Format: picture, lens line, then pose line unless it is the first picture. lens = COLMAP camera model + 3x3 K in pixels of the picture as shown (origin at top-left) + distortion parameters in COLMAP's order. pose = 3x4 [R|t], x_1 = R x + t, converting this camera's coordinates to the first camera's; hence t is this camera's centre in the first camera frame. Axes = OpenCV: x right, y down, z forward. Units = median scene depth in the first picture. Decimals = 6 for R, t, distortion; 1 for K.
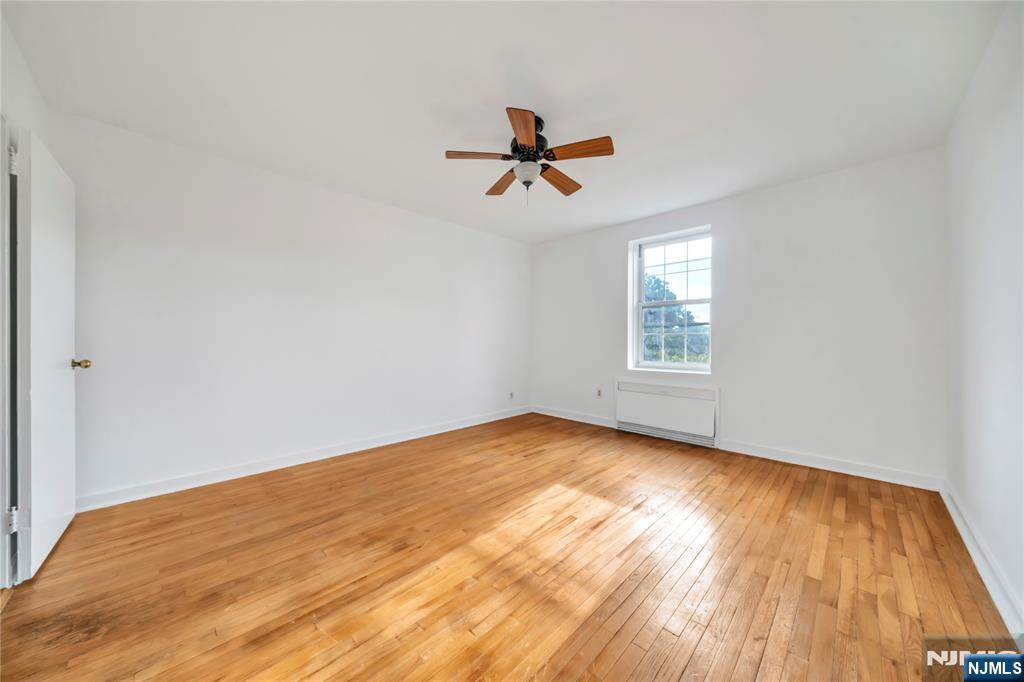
lens RADIAL K [[353.2, 0, 510.4], [0, 353.2, 335.8], [0, 0, 1]] dist [0.000035, -0.000024]
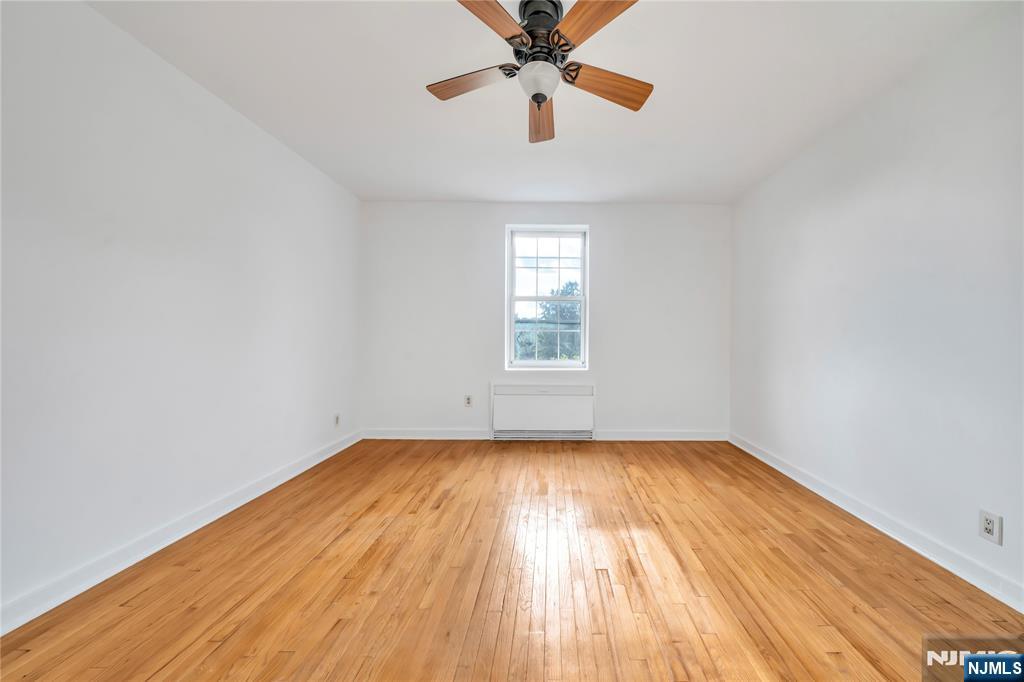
lens RADIAL K [[363.5, 0, 512.0], [0, 363.5, 341.0], [0, 0, 1]] dist [-0.001048, -0.000085]
pose [[0.702378, -0.004568, 0.711790, -0.343823], [-0.012258, 0.999754, 0.018511, 0.005611], [-0.711699, -0.021727, 0.702149, 0.402086]]
